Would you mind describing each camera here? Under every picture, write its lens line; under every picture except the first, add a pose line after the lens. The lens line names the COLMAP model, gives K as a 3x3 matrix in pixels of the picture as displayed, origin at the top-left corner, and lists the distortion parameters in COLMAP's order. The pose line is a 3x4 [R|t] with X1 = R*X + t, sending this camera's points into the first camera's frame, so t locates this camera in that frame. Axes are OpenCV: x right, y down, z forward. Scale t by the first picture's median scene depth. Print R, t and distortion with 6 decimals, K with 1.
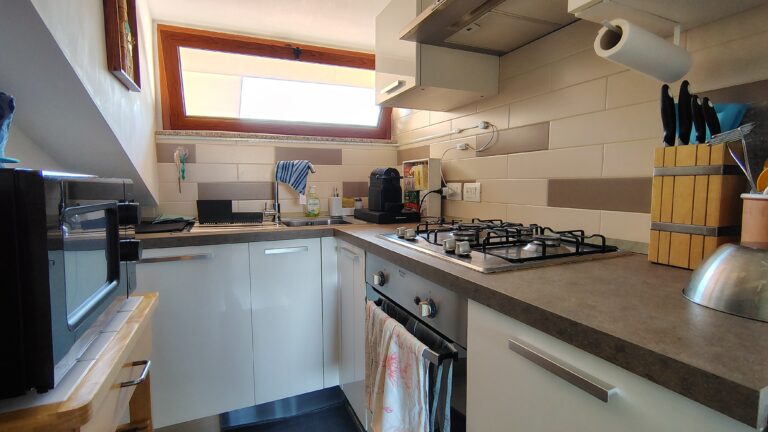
lens RADIAL K [[357.1, 0, 381.4], [0, 357.1, 212.8], [0, 0, 1]] dist [-0.003038, 0.001077]
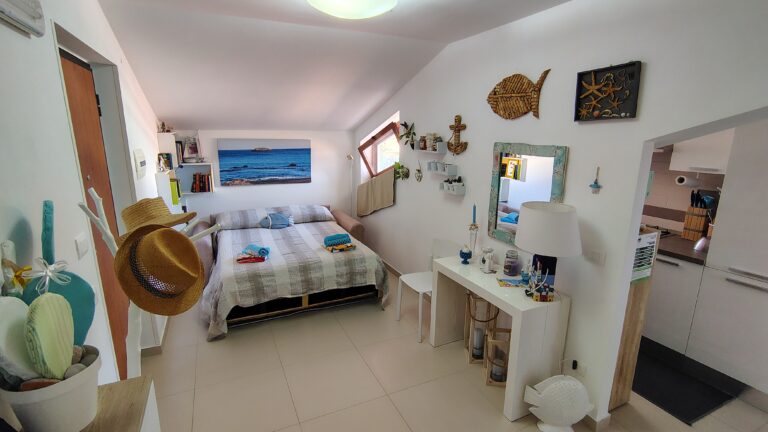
lens RADIAL K [[357.1, 0, 381.4], [0, 357.1, 215.2], [0, 0, 1]] dist [-0.003038, 0.001077]
pose [[0.999826, 0.003075, 0.018419, -2.463866], [-0.005538, 0.990802, 0.135203, -0.589872], [-0.017834, -0.135281, 0.990647, -2.595330]]
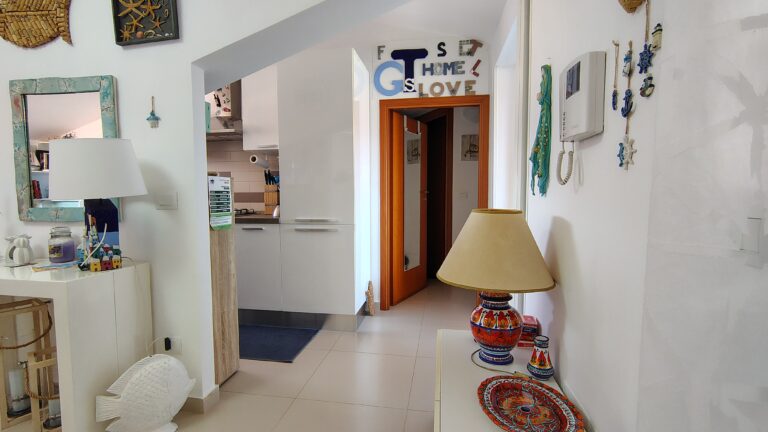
lens RADIAL K [[357.1, 0, 380.7], [0, 357.1, 218.9], [0, 0, 1]] dist [-0.003038, 0.001077]
pose [[0.552614, -0.054652, 0.831644, -1.964329], [0.075961, 0.996997, 0.015043, 0.247152], [-0.829969, 0.054860, 0.555106, -2.414273]]
